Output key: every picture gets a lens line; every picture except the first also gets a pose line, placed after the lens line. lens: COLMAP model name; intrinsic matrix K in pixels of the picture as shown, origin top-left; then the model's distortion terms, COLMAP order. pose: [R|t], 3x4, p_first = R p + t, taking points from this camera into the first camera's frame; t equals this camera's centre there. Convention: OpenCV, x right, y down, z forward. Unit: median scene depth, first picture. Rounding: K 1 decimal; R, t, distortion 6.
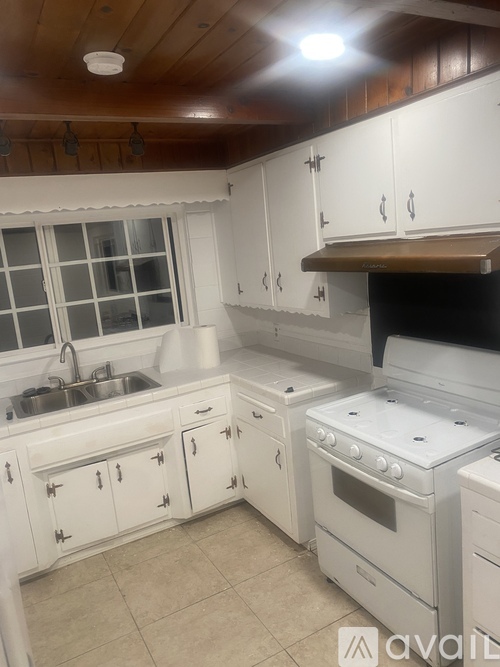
lens RADIAL K [[512.6, 0, 250.0], [0, 512.6, 333.5], [0, 0, 1]] dist [0.049563, -0.082071]
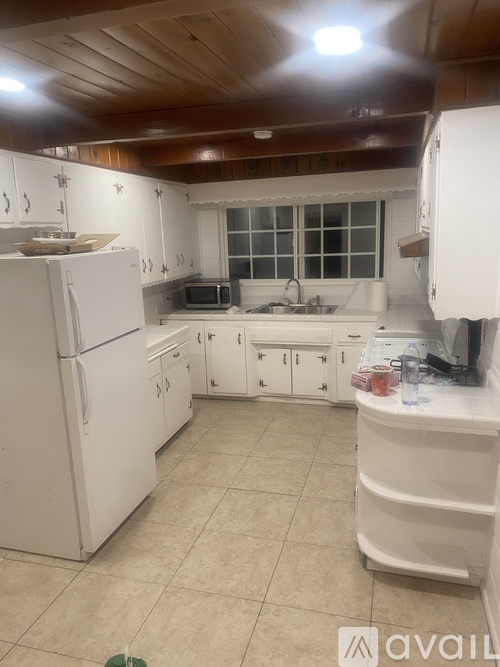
lens RADIAL K [[507.3, 0, 236.2], [0, 507.3, 333.5], [0, 0, 1]] dist [0.039763, -0.002746]
pose [[0.689040, 0.212471, -0.692878, 0.703342], [-0.153332, 0.977155, 0.147162, -0.021144], [0.708317, 0.004840, 0.705878, -0.286678]]
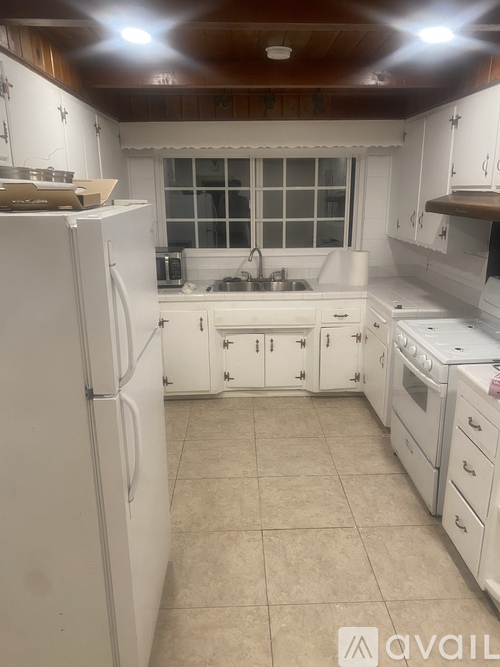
lens RADIAL K [[512.6, 0, 250.0], [0, 512.6, 333.5], [0, 0, 1]] dist [0.049563, -0.082071]
pose [[0.883858, 0.211429, -0.417244, 0.257720], [-0.159040, 0.974707, 0.157013, 0.029359], [0.439888, -0.072419, 0.895128, -0.257177]]
